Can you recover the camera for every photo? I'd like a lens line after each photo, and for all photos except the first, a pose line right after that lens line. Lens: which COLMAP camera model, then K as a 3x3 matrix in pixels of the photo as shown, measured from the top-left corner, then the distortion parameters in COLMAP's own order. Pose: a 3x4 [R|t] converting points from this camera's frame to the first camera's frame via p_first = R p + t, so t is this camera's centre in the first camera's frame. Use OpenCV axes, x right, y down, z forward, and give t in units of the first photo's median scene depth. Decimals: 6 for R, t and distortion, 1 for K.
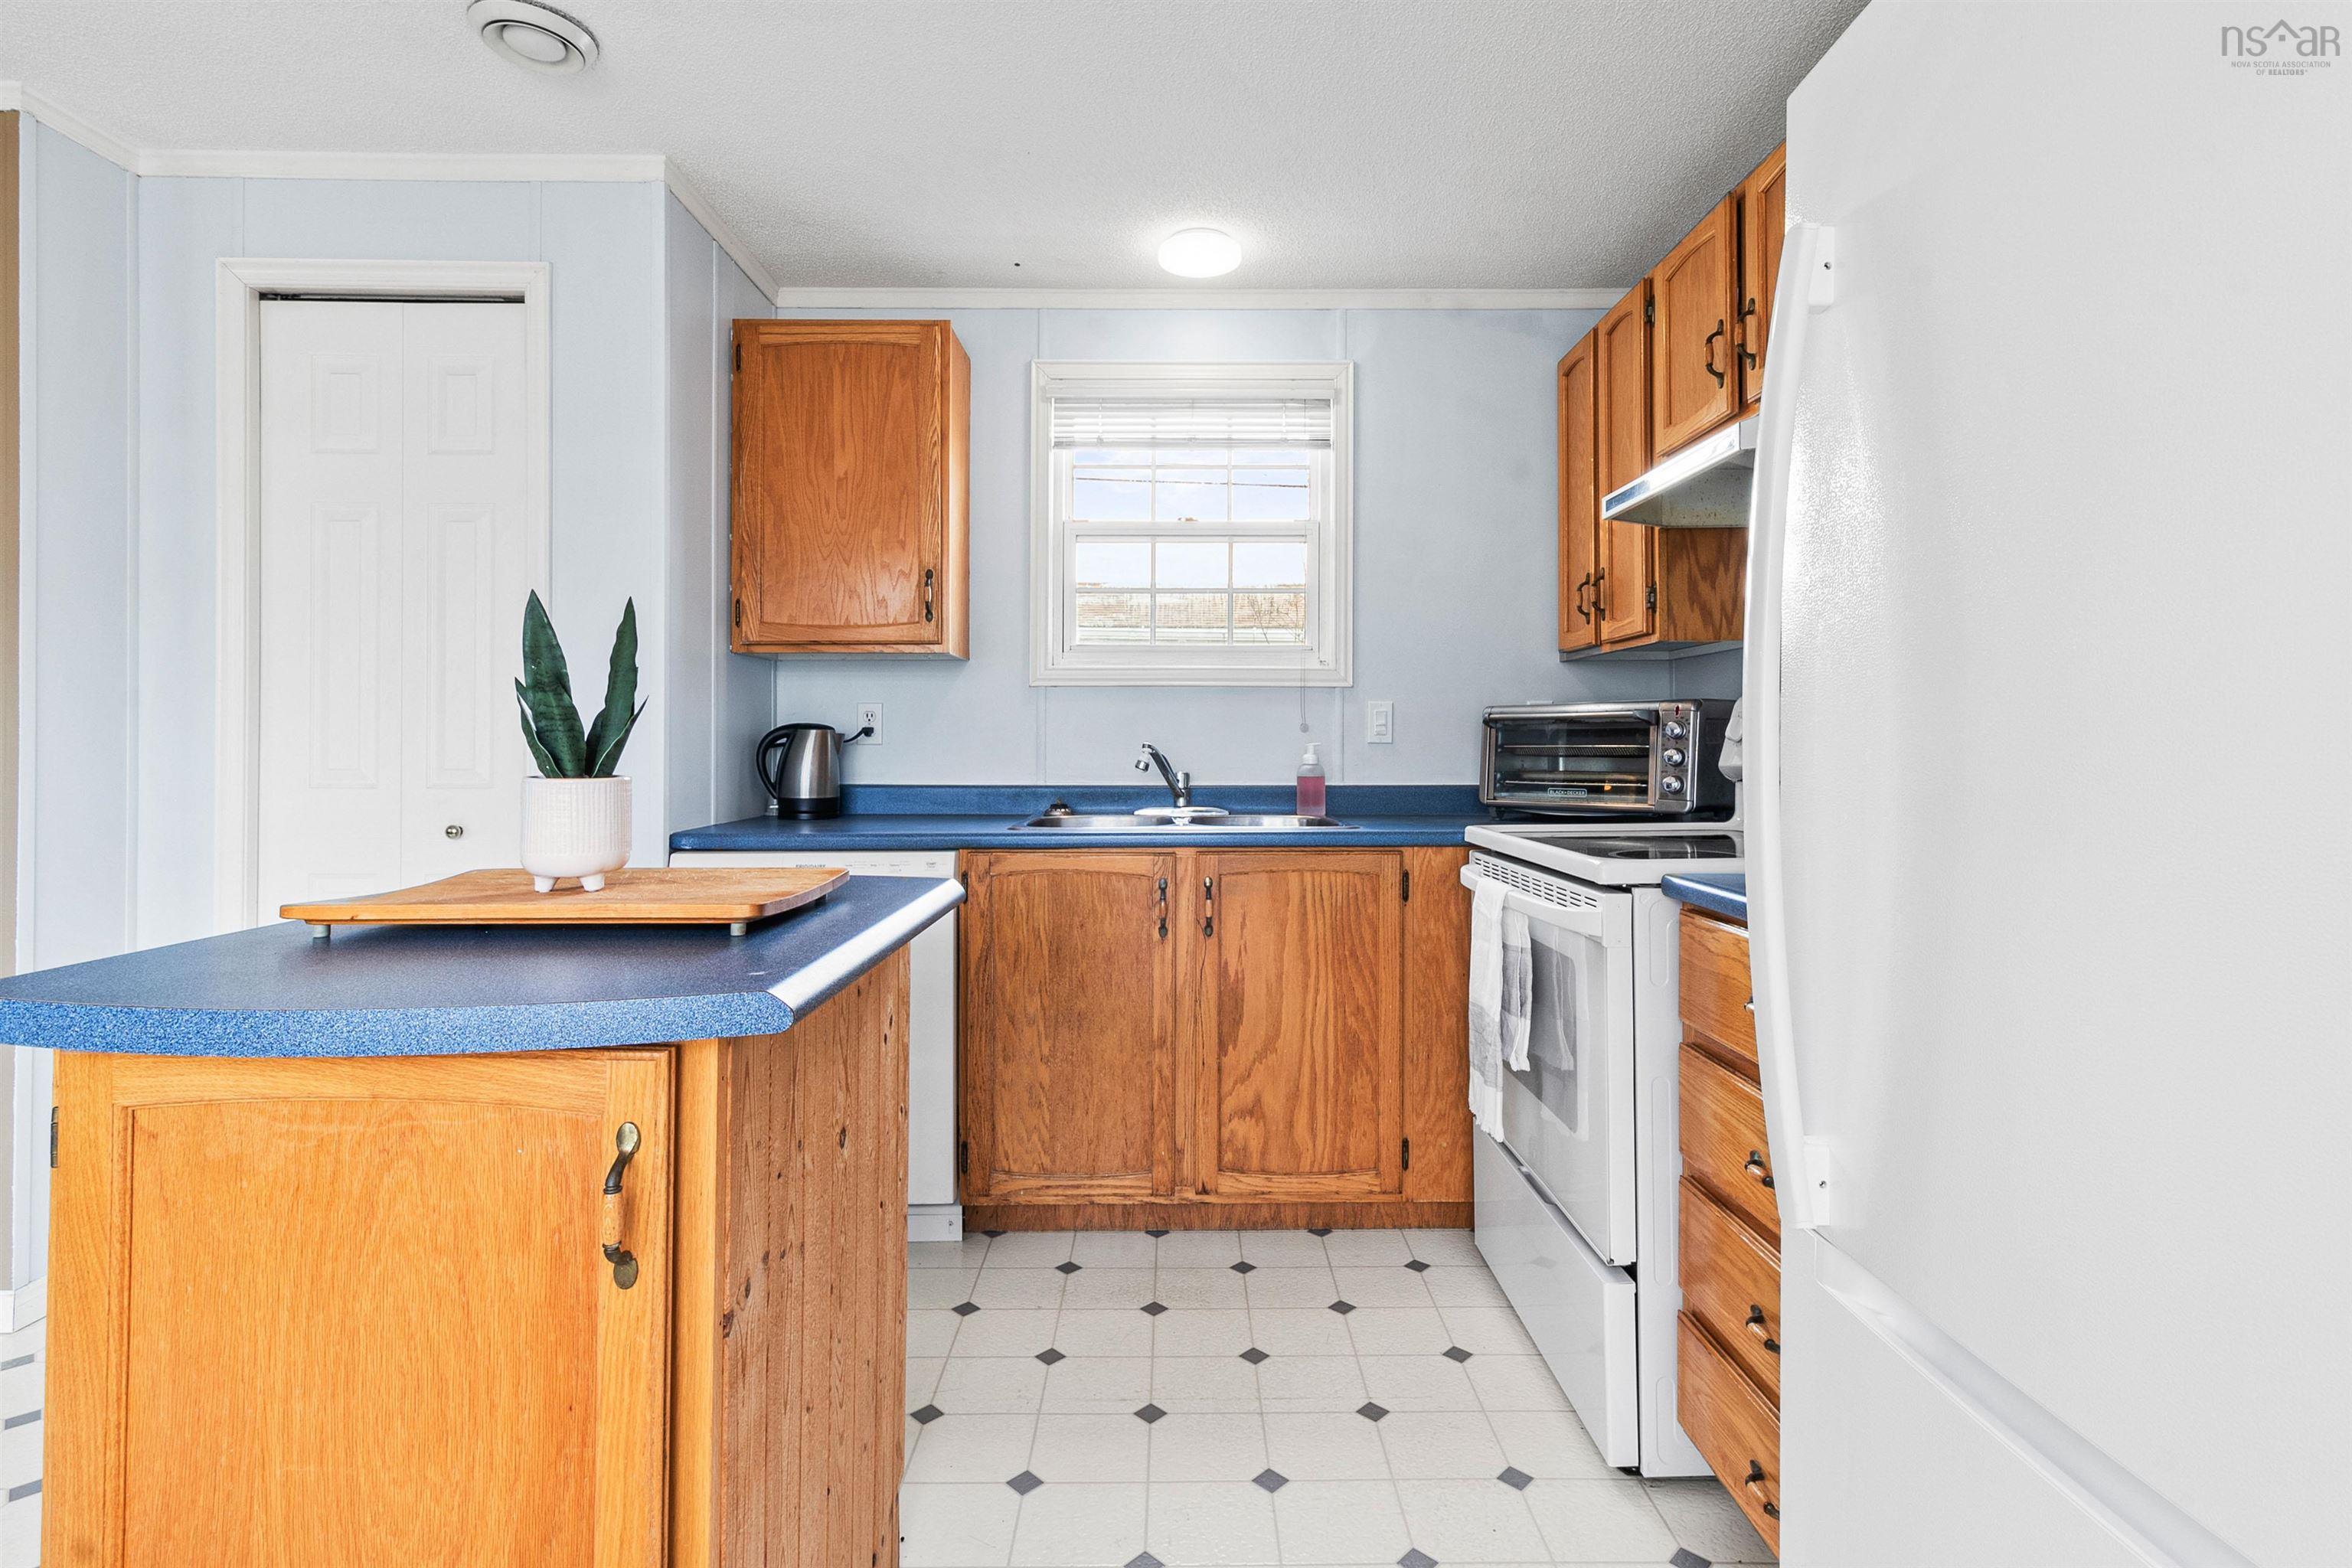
lens RADIAL K [[1146.6, 0, 1183.2], [0, 1146.6, 730.0], [0, 0, 1]] dist [0.002976, 0.001212]
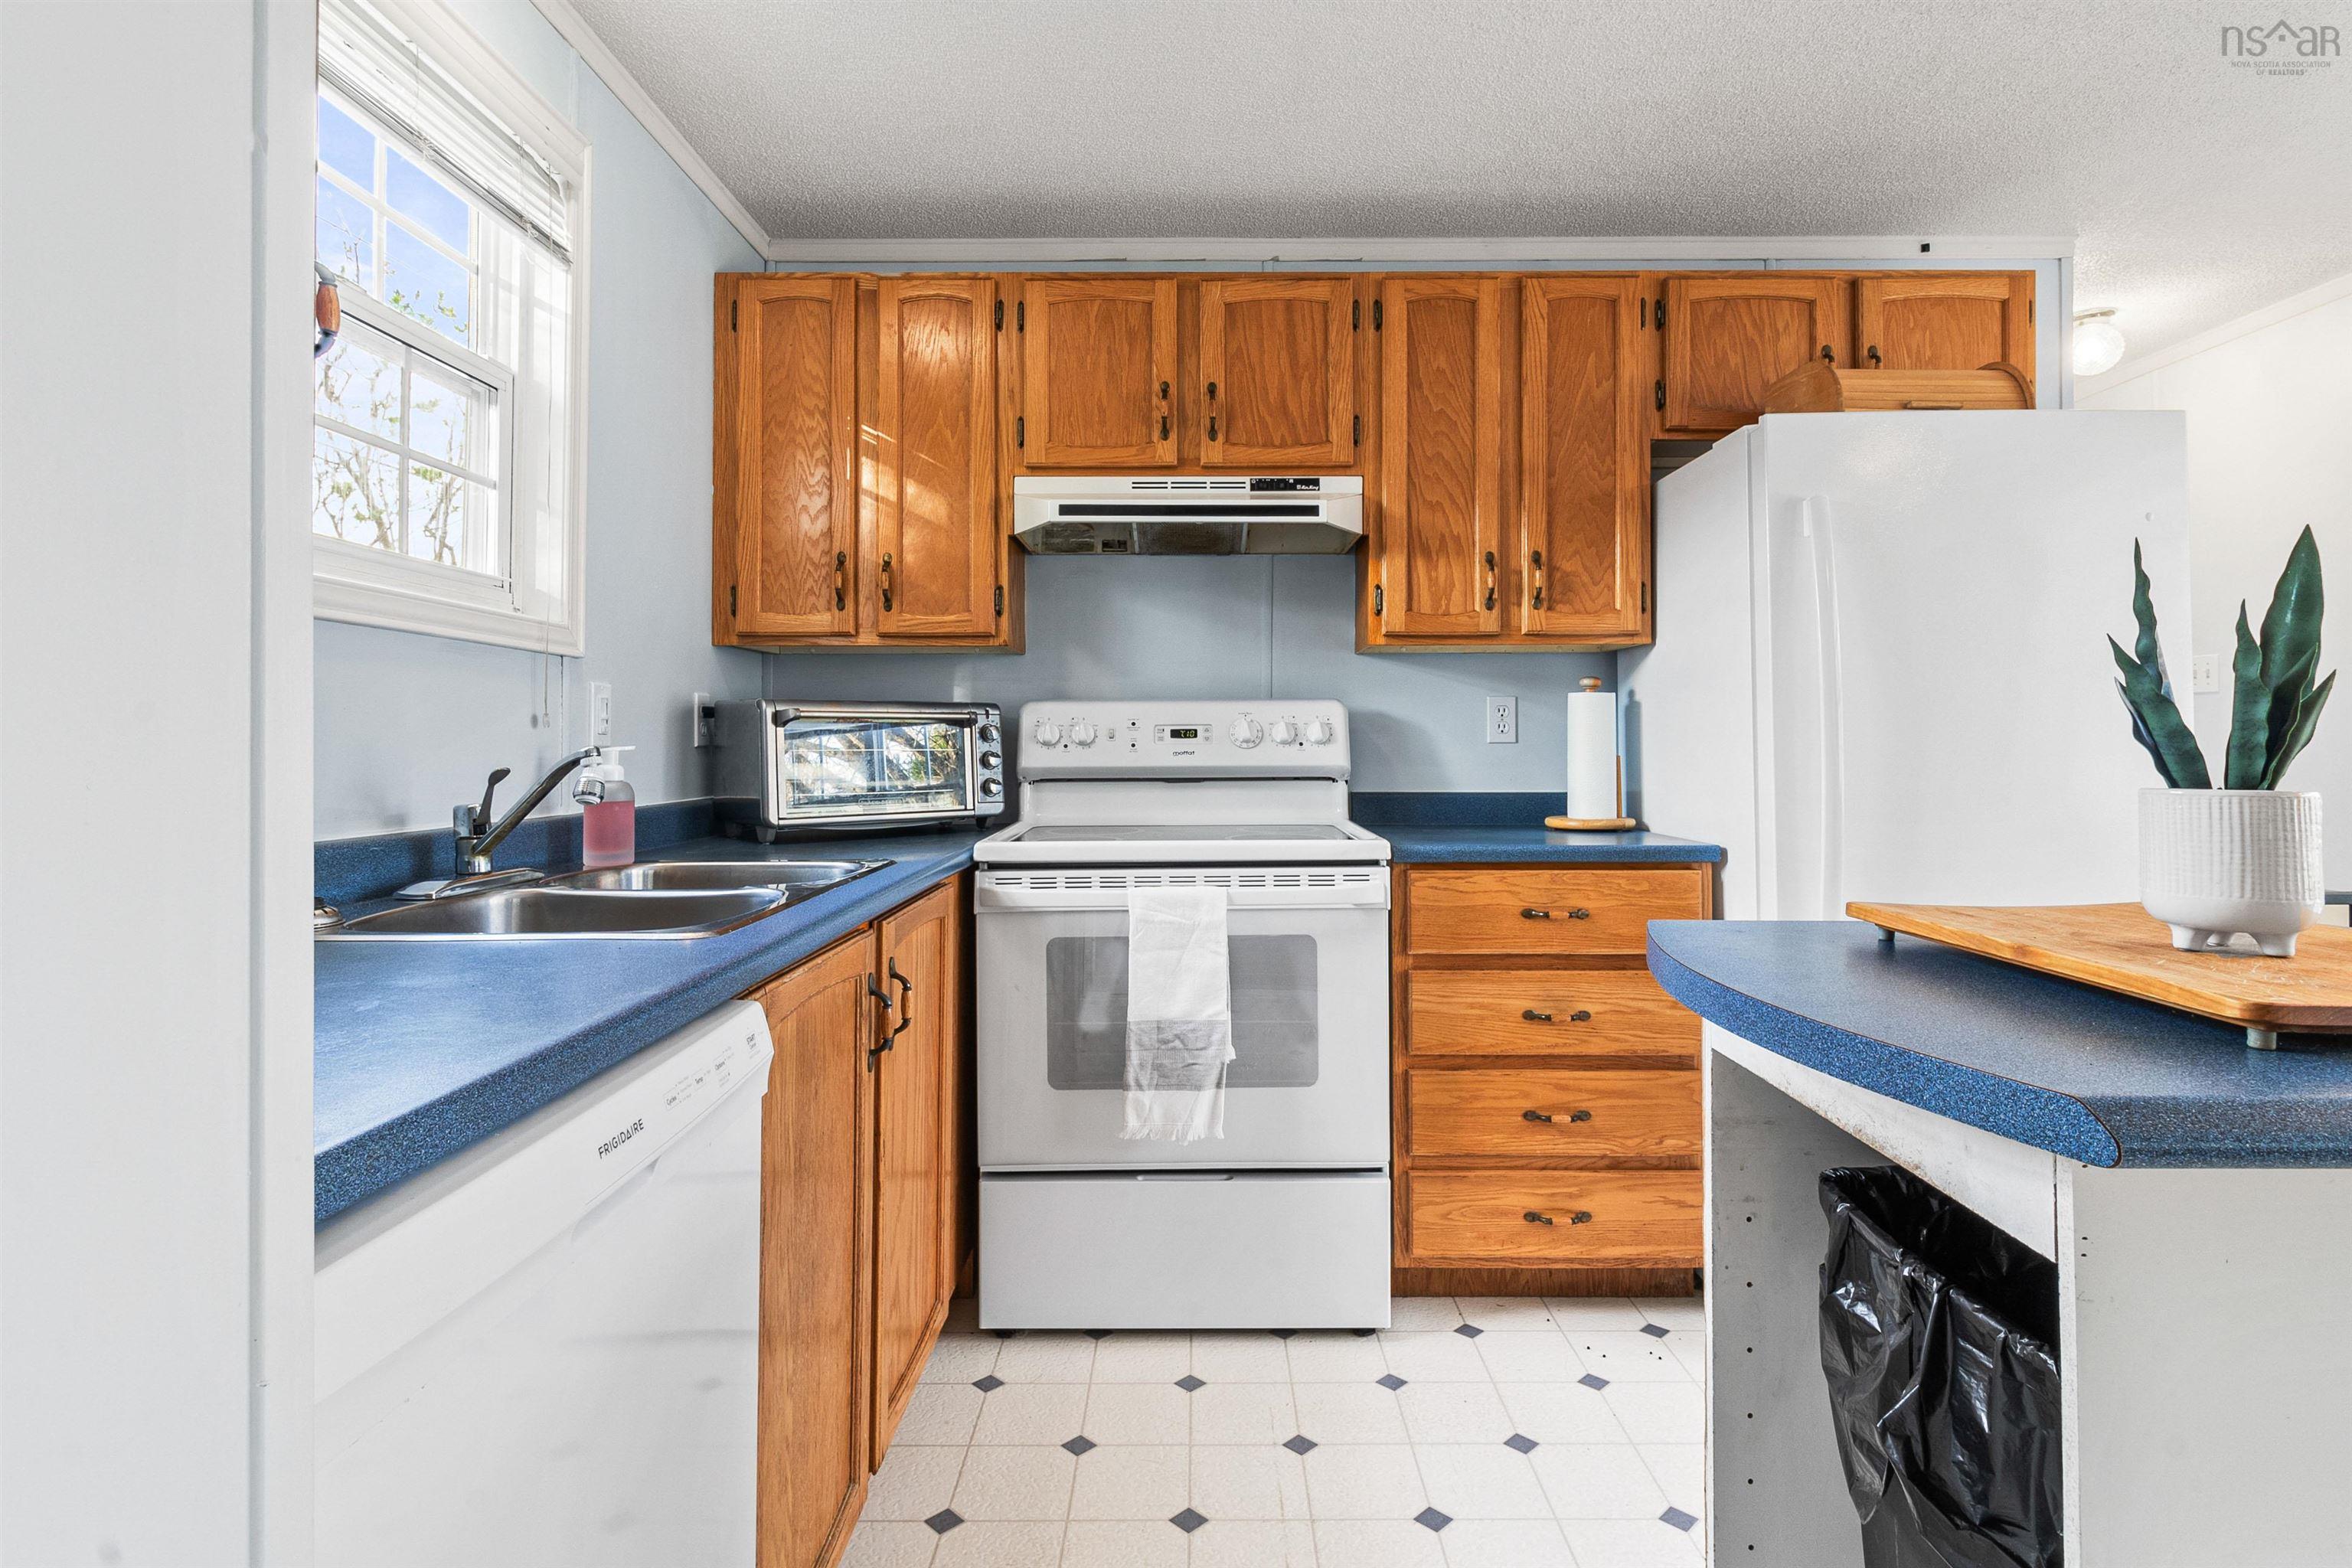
lens RADIAL K [[1210.8, 0, 1198.6], [0, 1210.8, 726.2], [0, 0, 1]] dist [0.002761, 0.000361]
pose [[0.008426, 0.017041, 0.999819, -0.644668], [-0.008157, 0.999823, -0.016972, 0.010783], [-0.999931, -0.008012, 0.008564, 0.820109]]
